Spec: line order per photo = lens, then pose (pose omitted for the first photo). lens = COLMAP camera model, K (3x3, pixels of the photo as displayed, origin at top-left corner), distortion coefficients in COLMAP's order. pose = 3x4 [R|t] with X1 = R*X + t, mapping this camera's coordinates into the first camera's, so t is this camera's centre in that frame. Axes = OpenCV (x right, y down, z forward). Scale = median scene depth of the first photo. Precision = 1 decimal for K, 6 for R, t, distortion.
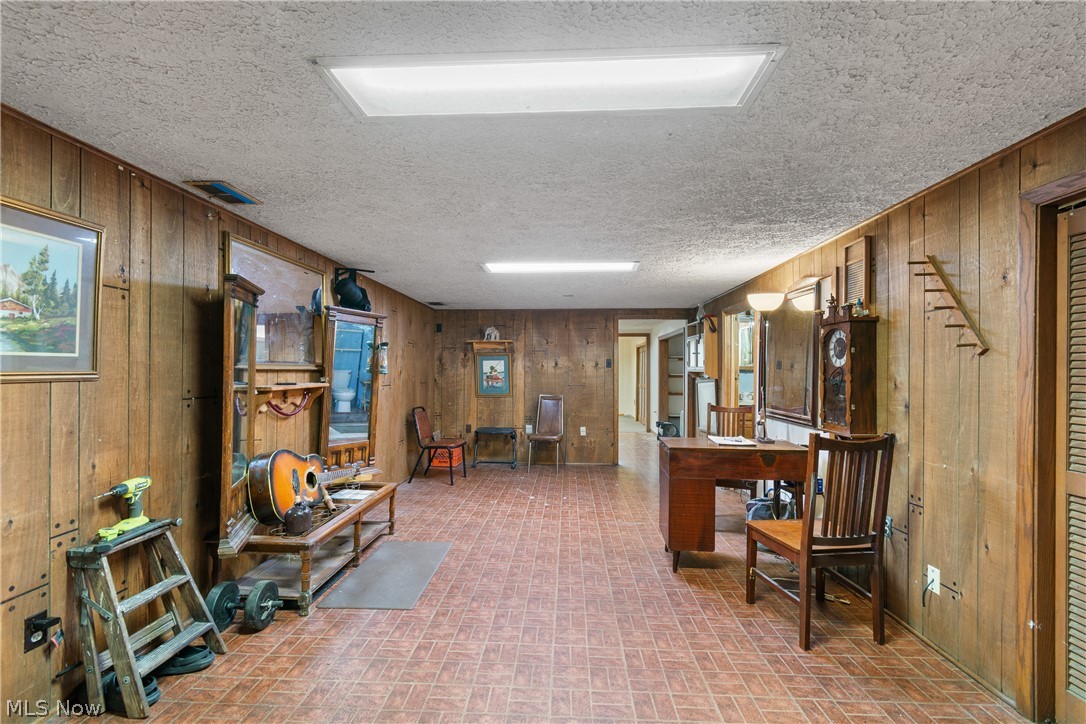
lens RADIAL K [[489.6, 0, 543.1], [0, 489.6, 368.6], [0, 0, 1]] dist [0.000204, -0.000898]
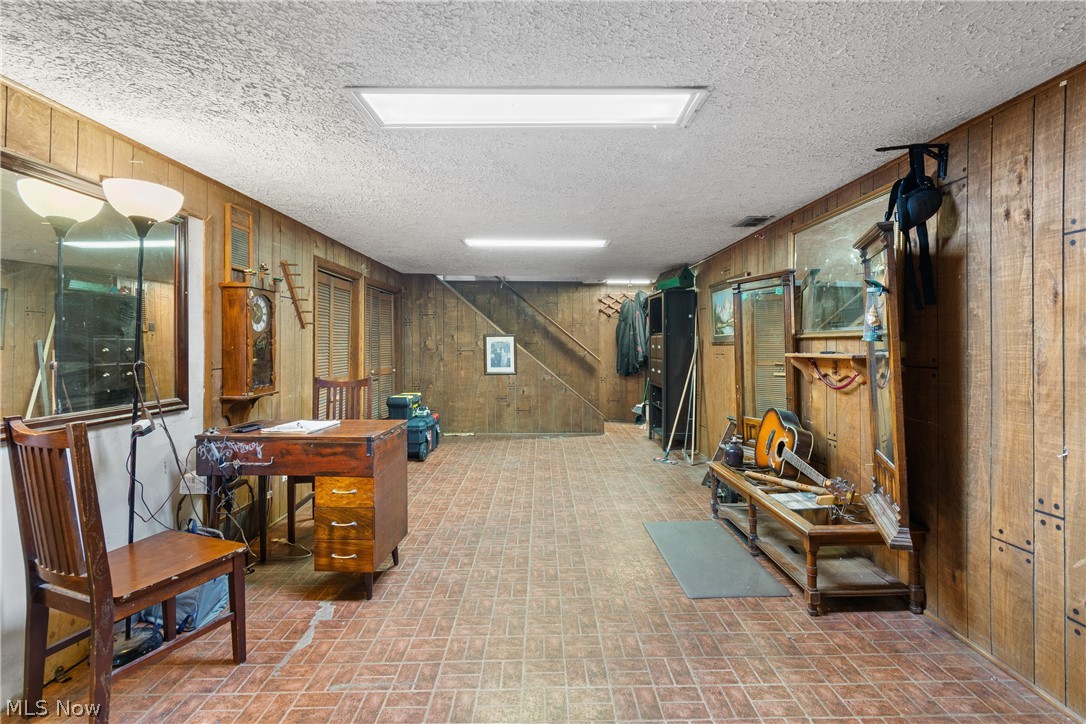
lens RADIAL K [[489.6, 0, 543.5], [0, 489.6, 353.5], [0, 0, 1]] dist [0.000204, -0.000898]
pose [[-0.998462, -0.004039, -0.055288, 0.055088], [-0.004423, 0.999967, 0.006834, 0.029406], [0.055258, 0.007068, -0.998447, 1.890208]]
